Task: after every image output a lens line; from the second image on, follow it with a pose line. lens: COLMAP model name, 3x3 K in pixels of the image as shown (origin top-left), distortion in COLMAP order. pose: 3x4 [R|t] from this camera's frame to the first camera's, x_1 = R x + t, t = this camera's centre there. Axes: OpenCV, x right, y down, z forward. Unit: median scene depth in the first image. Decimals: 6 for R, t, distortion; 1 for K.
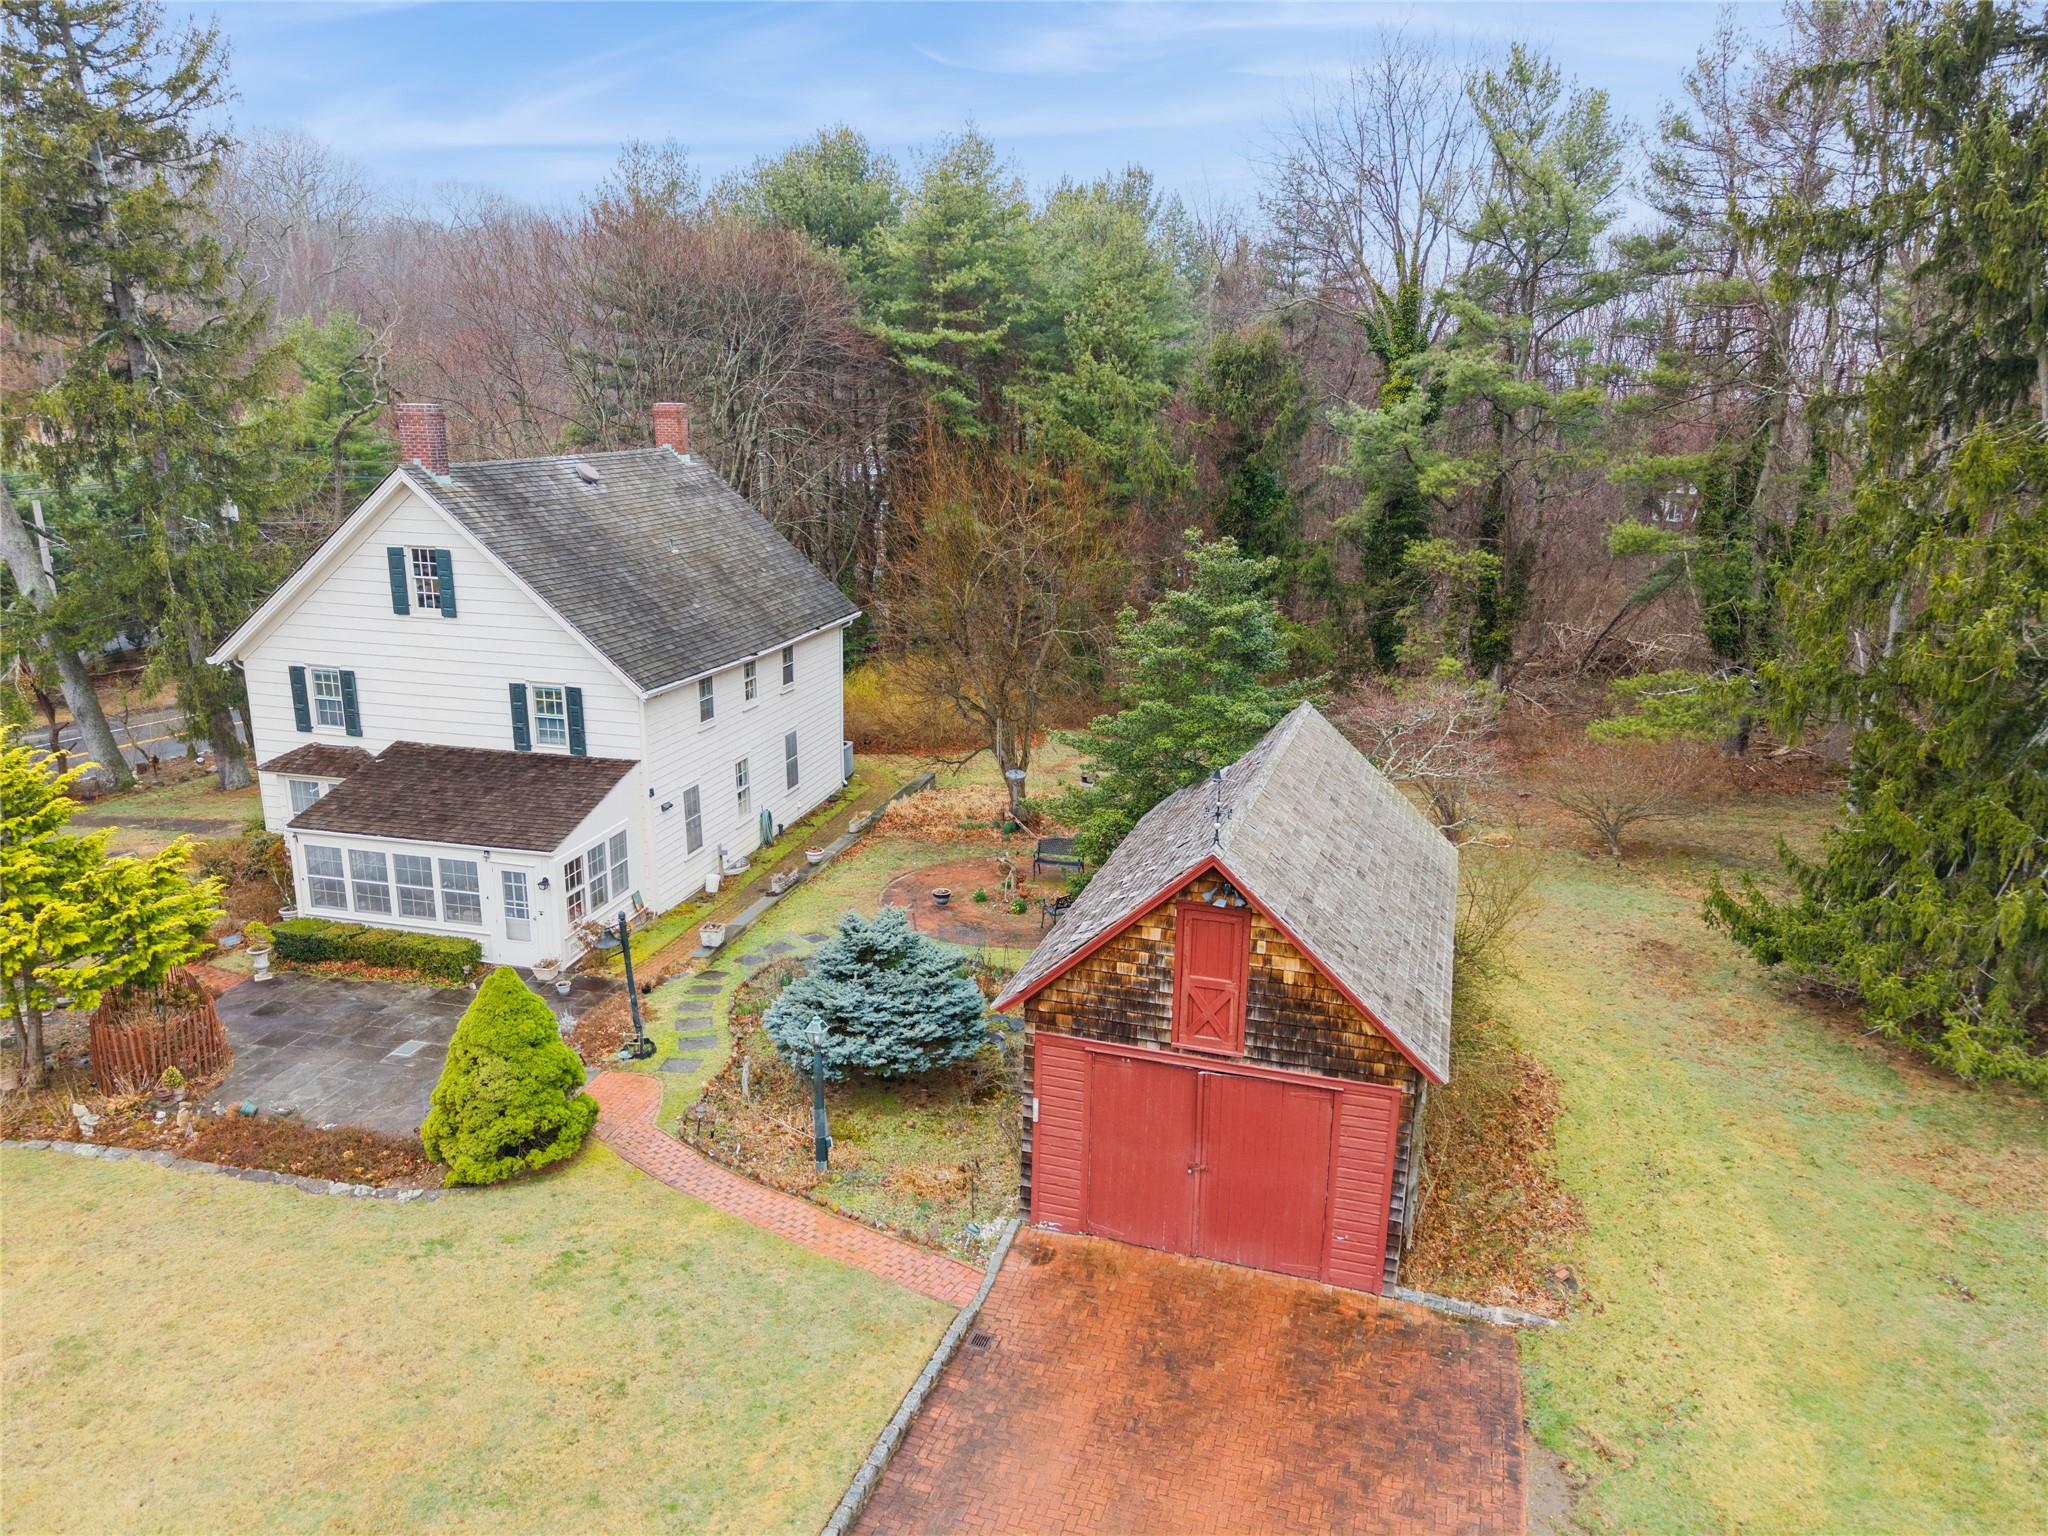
lens RADIAL K [[1371.7, 0, 1030.8], [0, 1371.7, 759.8], [0, 0, 1]] dist [0.011515, -0.018026]
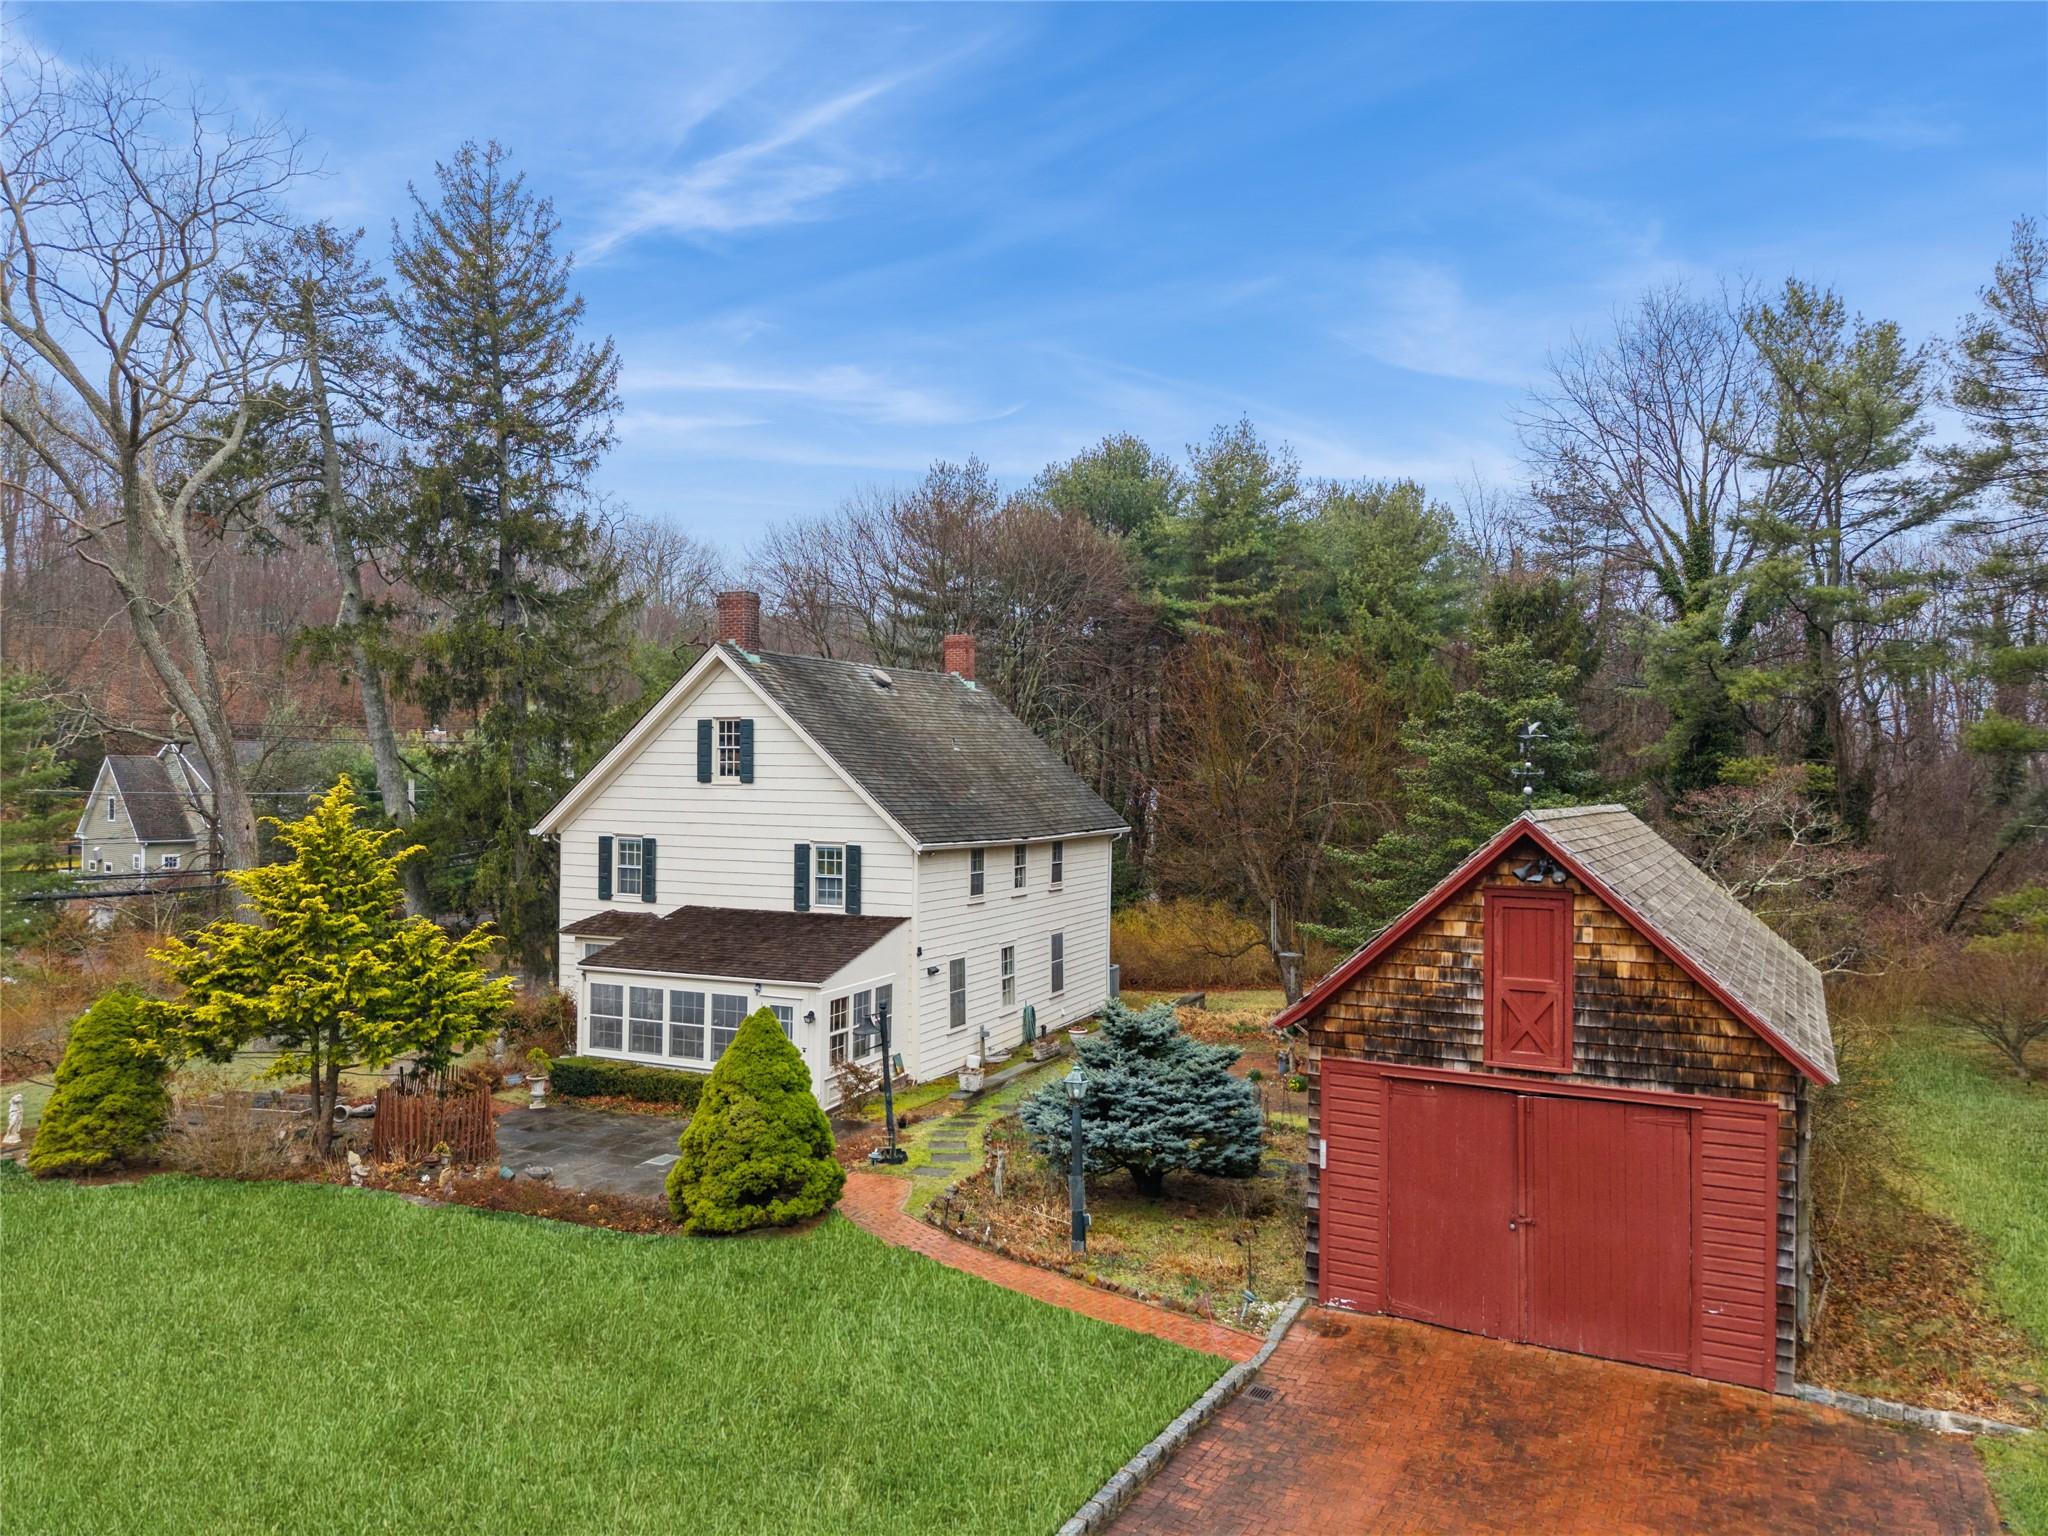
lens RADIAL K [[1371.7, 0, 1022.0], [0, 1371.7, 758.9], [0, 0, 1]] dist [0.011515, -0.018026]
pose [[0.979895, -0.007868, -0.199356, -0.005145], [-0.046049, 0.963324, -0.264361, 0.160756], [0.194125, 0.268226, 0.943594, 0.045946]]
